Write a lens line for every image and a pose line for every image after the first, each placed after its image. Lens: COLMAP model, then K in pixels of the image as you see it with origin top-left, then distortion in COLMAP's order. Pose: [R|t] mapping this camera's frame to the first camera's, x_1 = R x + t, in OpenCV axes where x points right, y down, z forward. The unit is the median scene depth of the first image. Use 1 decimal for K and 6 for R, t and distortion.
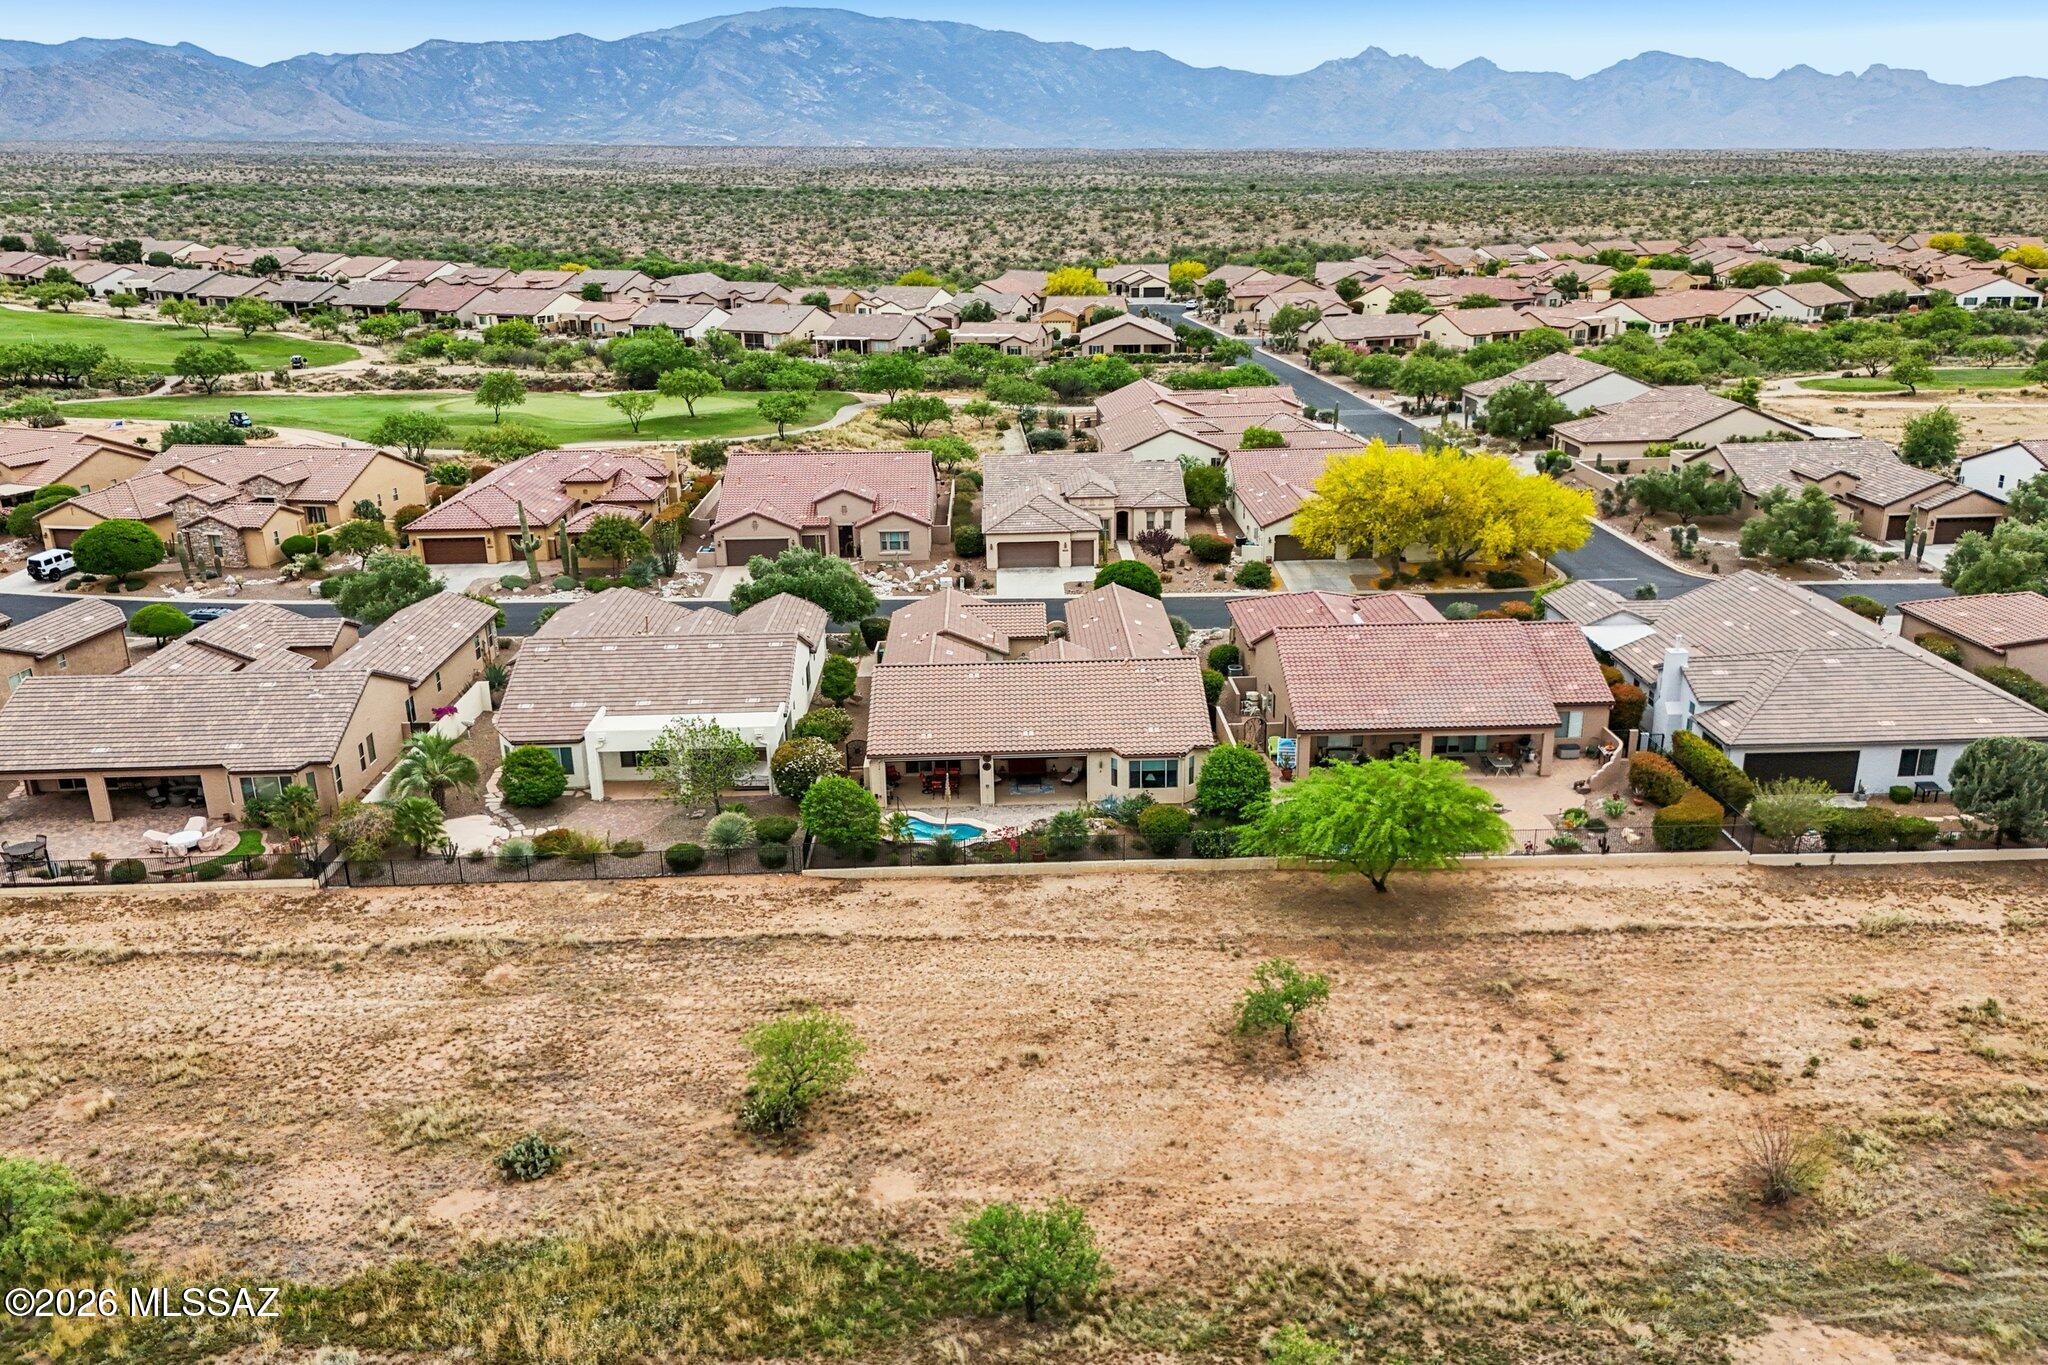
lens RADIAL K [[1501.3, 0, 1021.2], [0, 1501.3, 712.1], [0, 0, 1]] dist [0.068757, -0.077153]
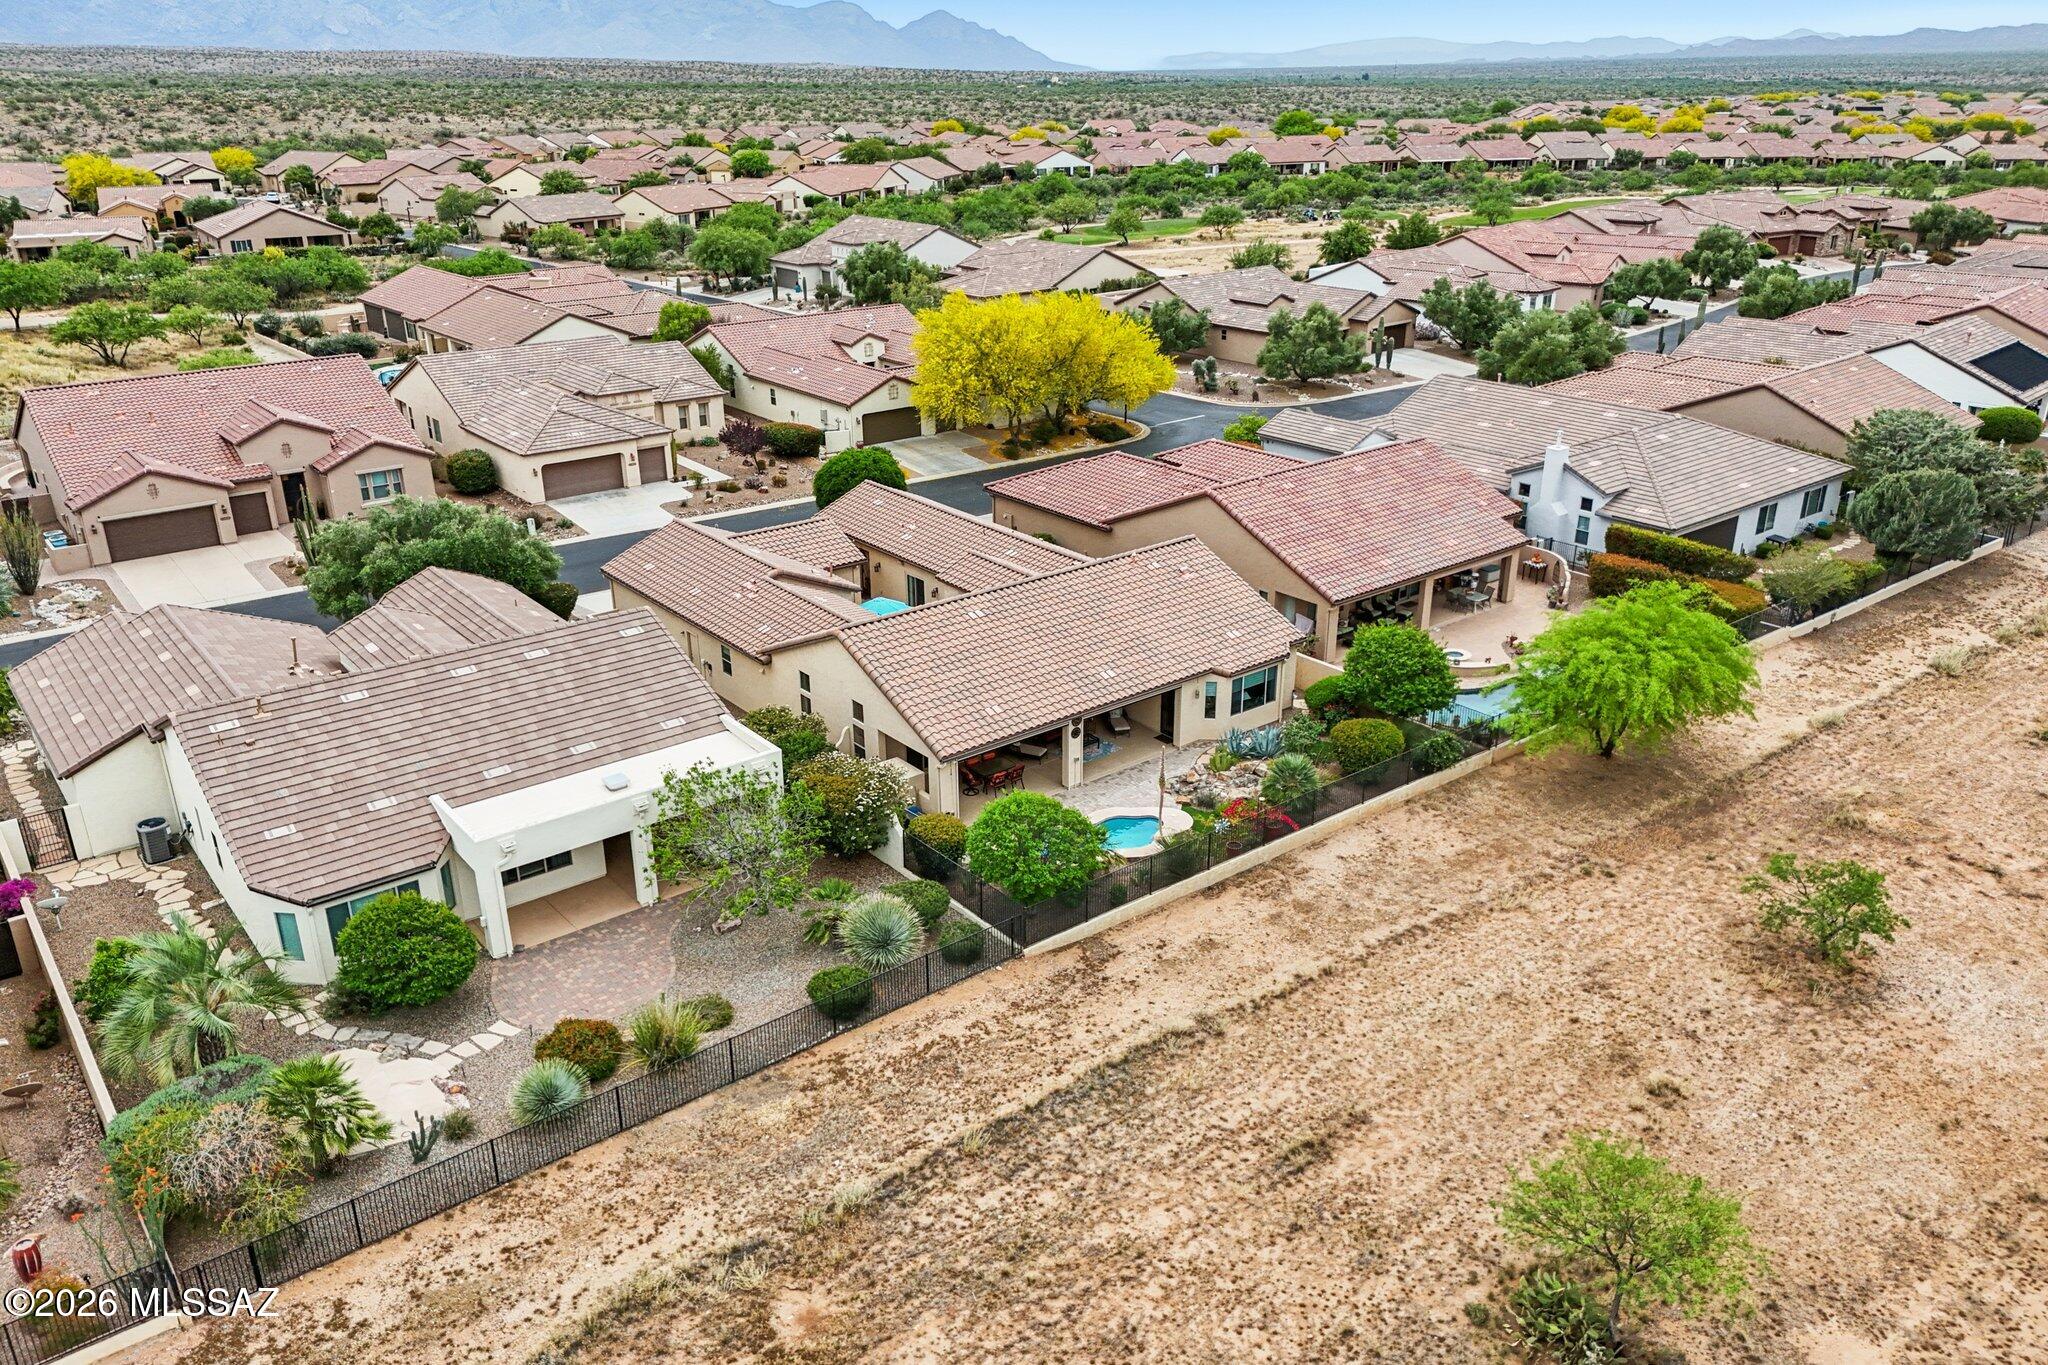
lens RADIAL K [[1501.3, 0, 1021.2], [0, 1501.3, 712.1], [0, 0, 1]] dist [0.068757, -0.077153]
pose [[0.799883, -0.225900, 0.556019, -0.259879], [0.195361, 0.974004, 0.114676, -0.035140], [-0.567470, 0.016897, 0.823221, 0.264802]]
